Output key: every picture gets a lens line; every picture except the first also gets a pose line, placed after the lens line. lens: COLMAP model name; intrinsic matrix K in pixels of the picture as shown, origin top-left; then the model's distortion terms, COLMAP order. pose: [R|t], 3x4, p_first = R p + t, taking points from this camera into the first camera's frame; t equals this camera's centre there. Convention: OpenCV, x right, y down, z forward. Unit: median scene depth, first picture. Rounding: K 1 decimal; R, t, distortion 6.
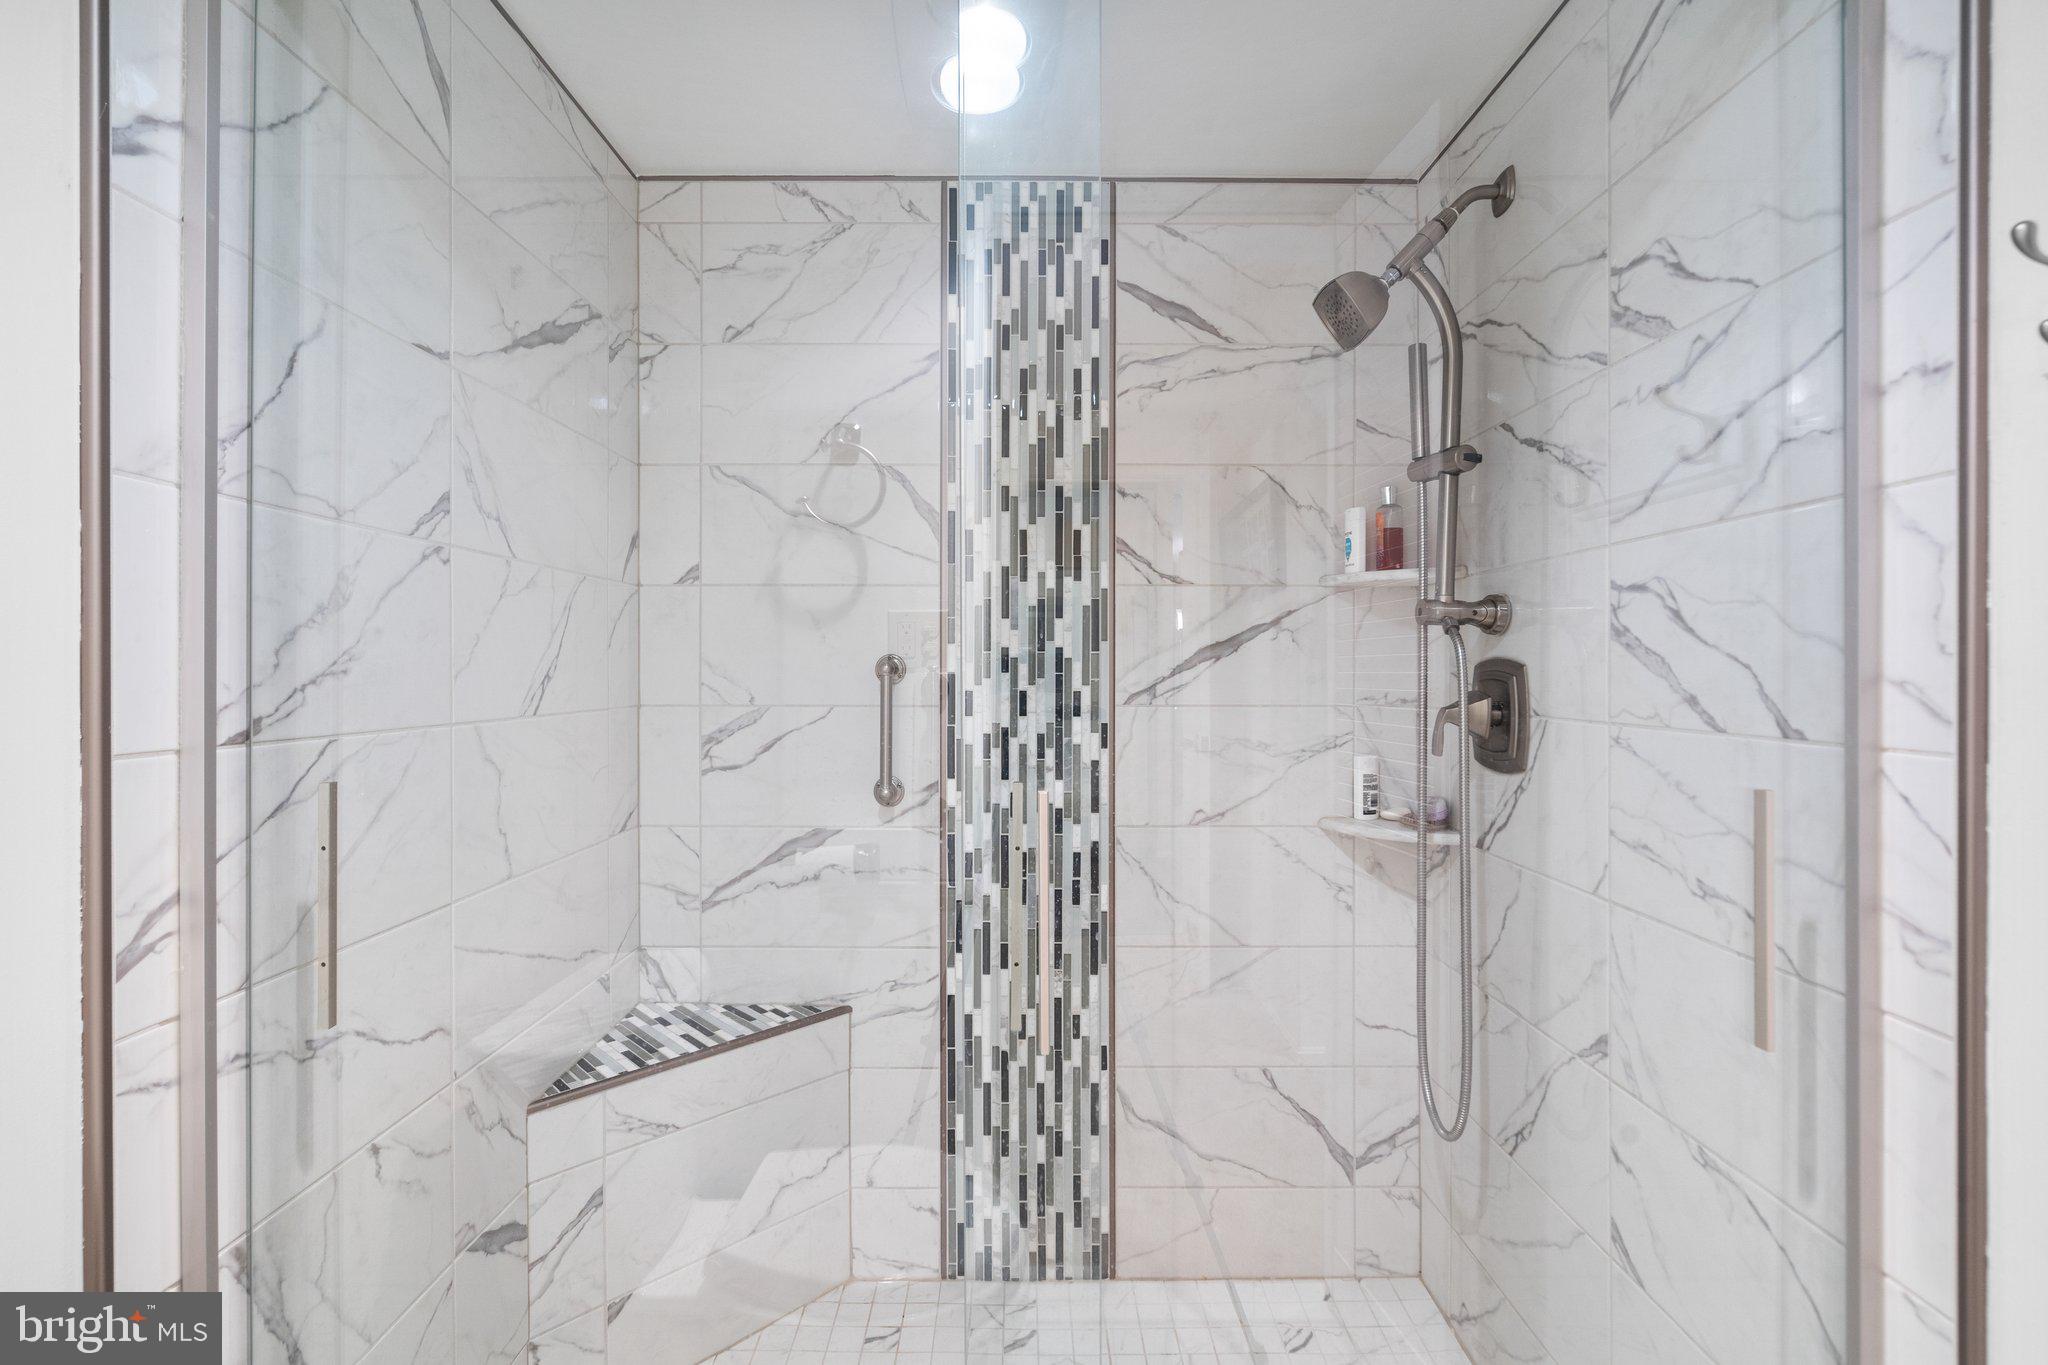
lens RADIAL K [[953.4, 0, 1032.6], [0, 953.4, 665.3], [0, 0, 1]] dist [-0.002238, 0.000875]
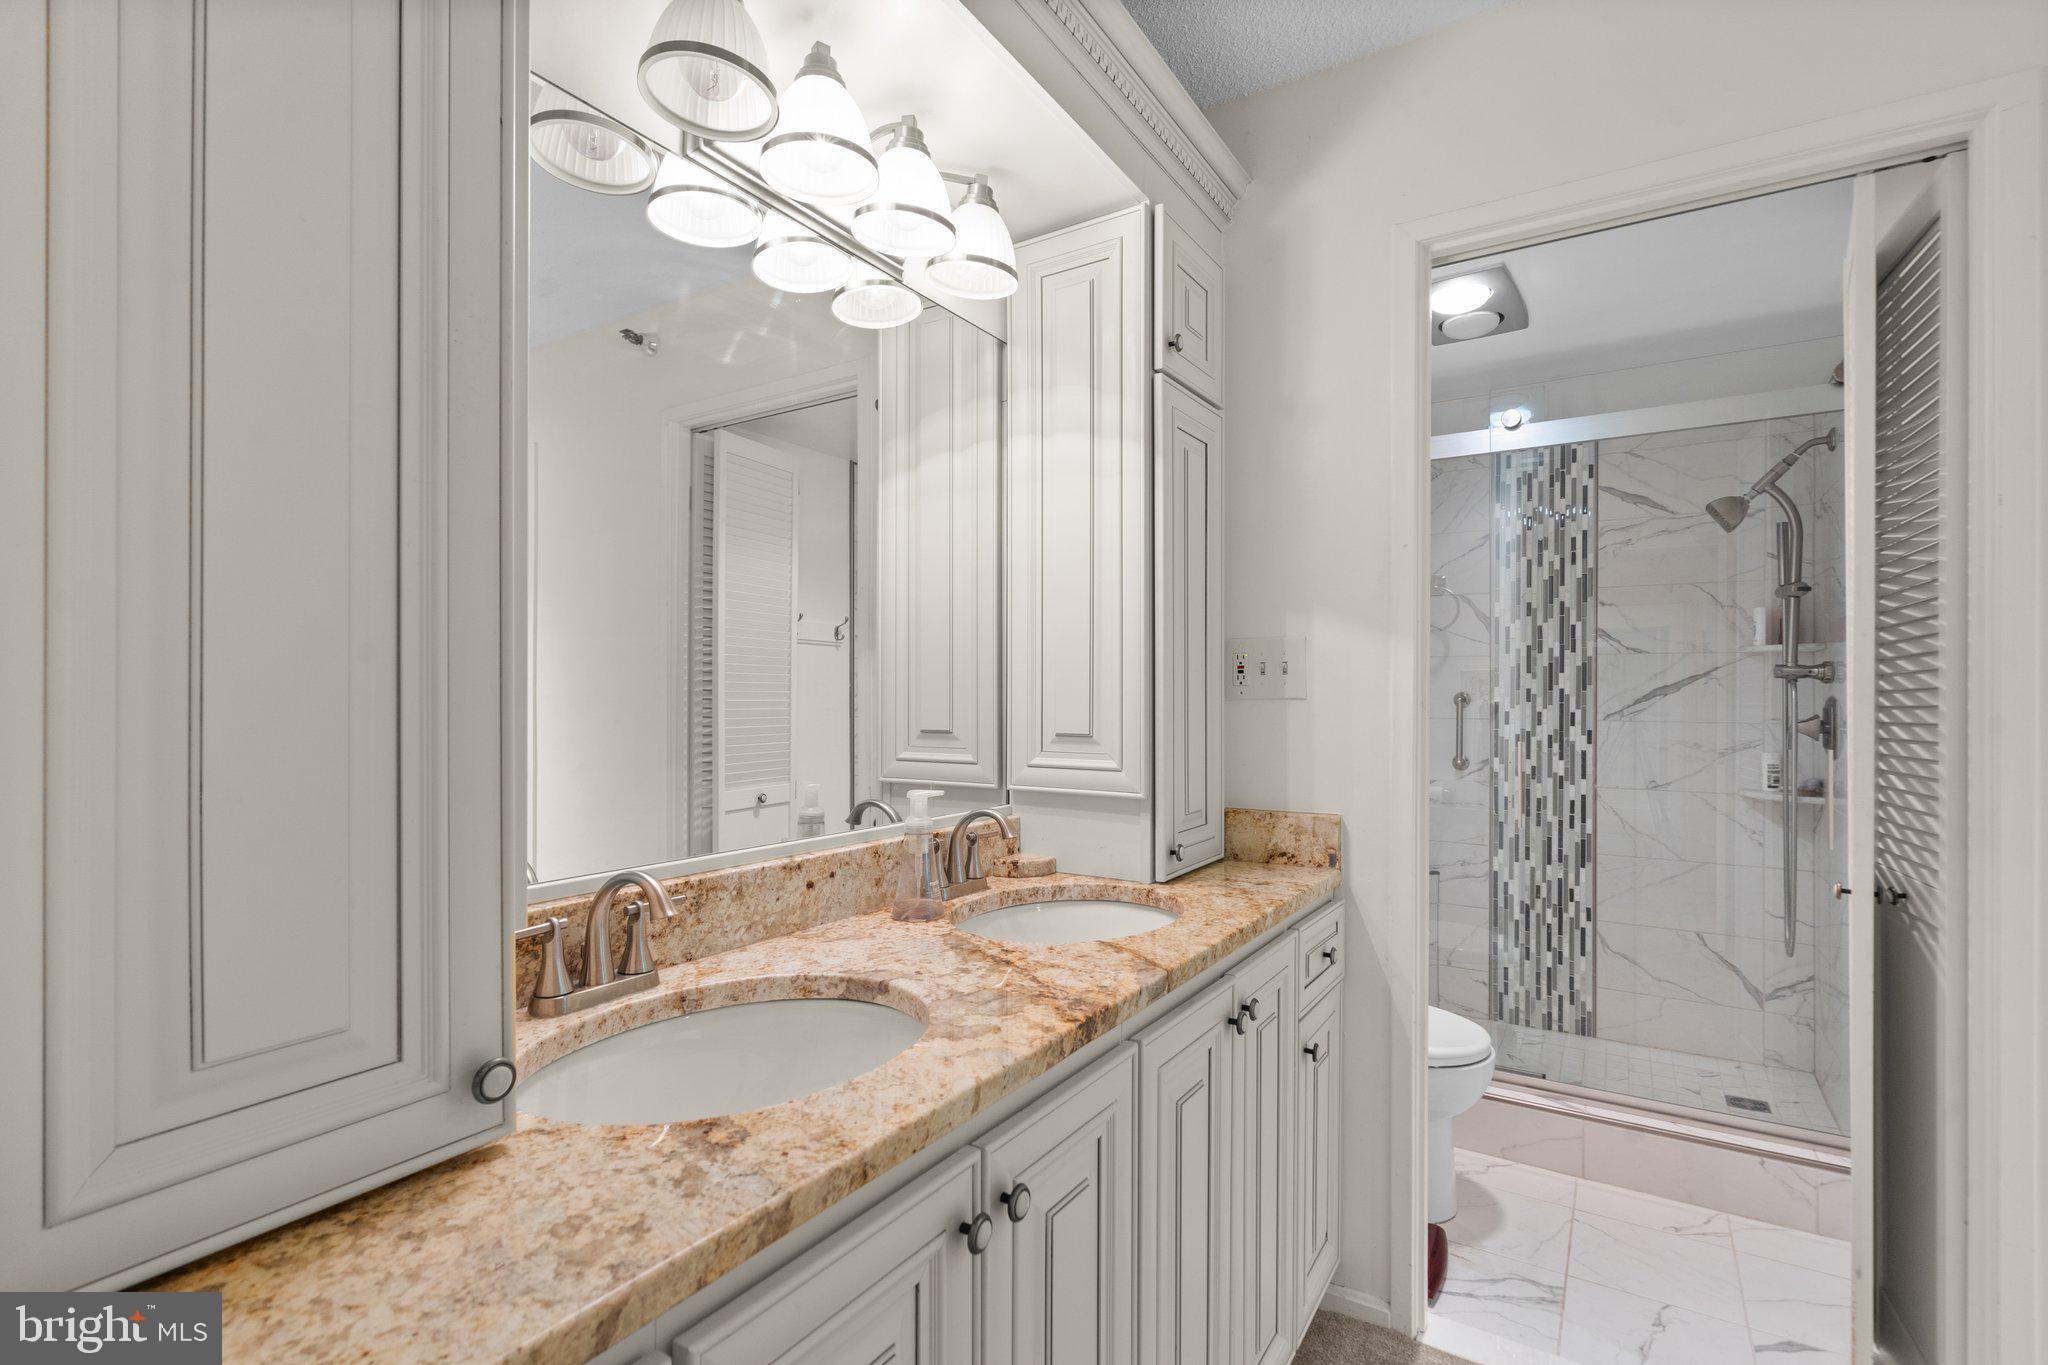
lens RADIAL K [[945.1, 0, 1024.0], [0, 945.1, 694.7], [0, 0, 1]] dist [-0.003726, 0.000141]
pose [[0.868308, 0.003109, -0.496016, 0.030670], [-0.005430, 0.999980, -0.003237, 0.004637], [0.495996, 0.005504, 0.868308, -1.104776]]
